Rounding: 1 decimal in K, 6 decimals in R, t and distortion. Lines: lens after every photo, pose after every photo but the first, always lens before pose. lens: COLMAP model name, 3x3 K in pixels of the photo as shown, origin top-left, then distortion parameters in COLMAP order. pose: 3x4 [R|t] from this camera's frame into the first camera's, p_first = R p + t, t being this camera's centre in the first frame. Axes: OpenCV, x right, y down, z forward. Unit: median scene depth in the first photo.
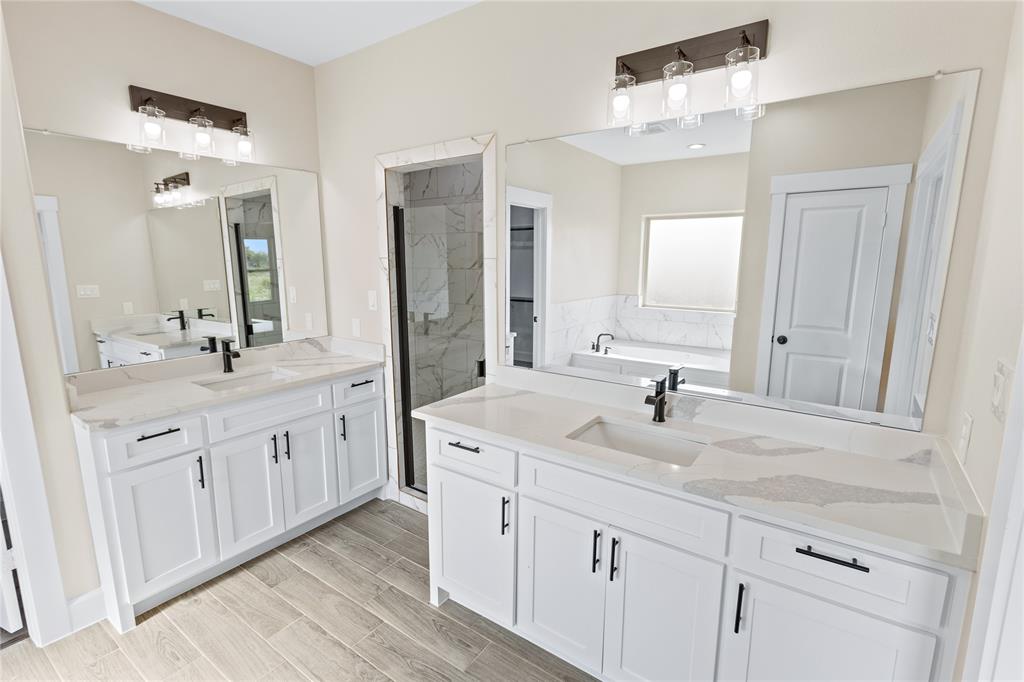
lens RADIAL K [[471.1, 0, 518.6], [0, 471.1, 337.1], [0, 0, 1]] dist [-0.000195, -0.002219]
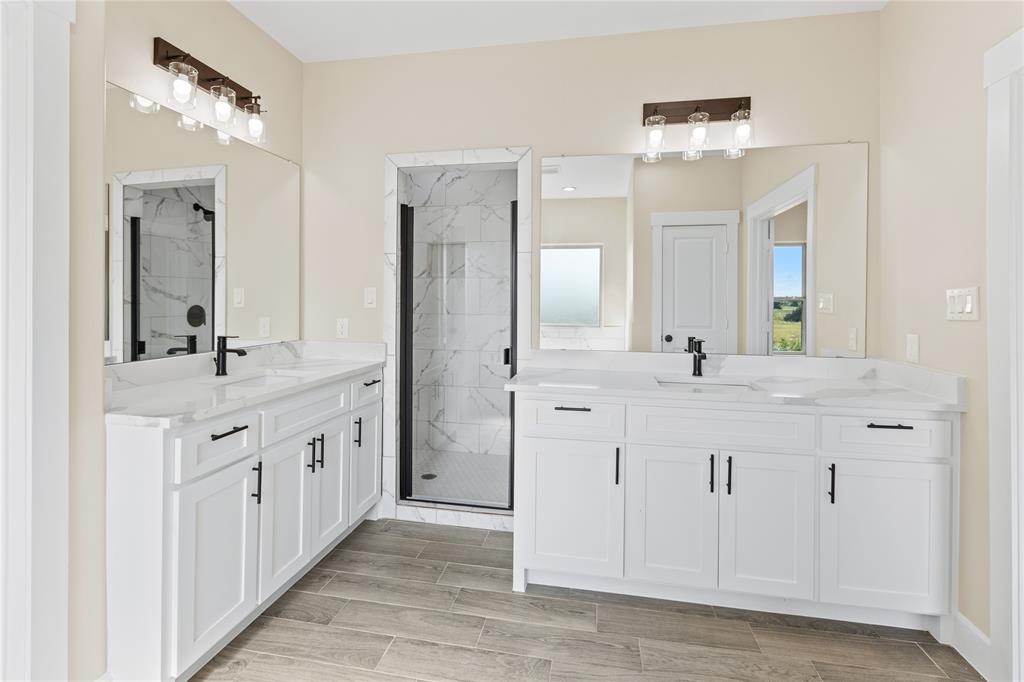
lens RADIAL K [[471.1, 0, 515.5], [0, 471.1, 295.2], [0, 0, 1]] dist [-0.000195, -0.002219]
pose [[0.912220, 0.007963, 0.409624, -0.529214], [0.063537, 0.984965, -0.160643, 0.109892], [-0.404745, 0.172568, 0.897999, 0.024258]]
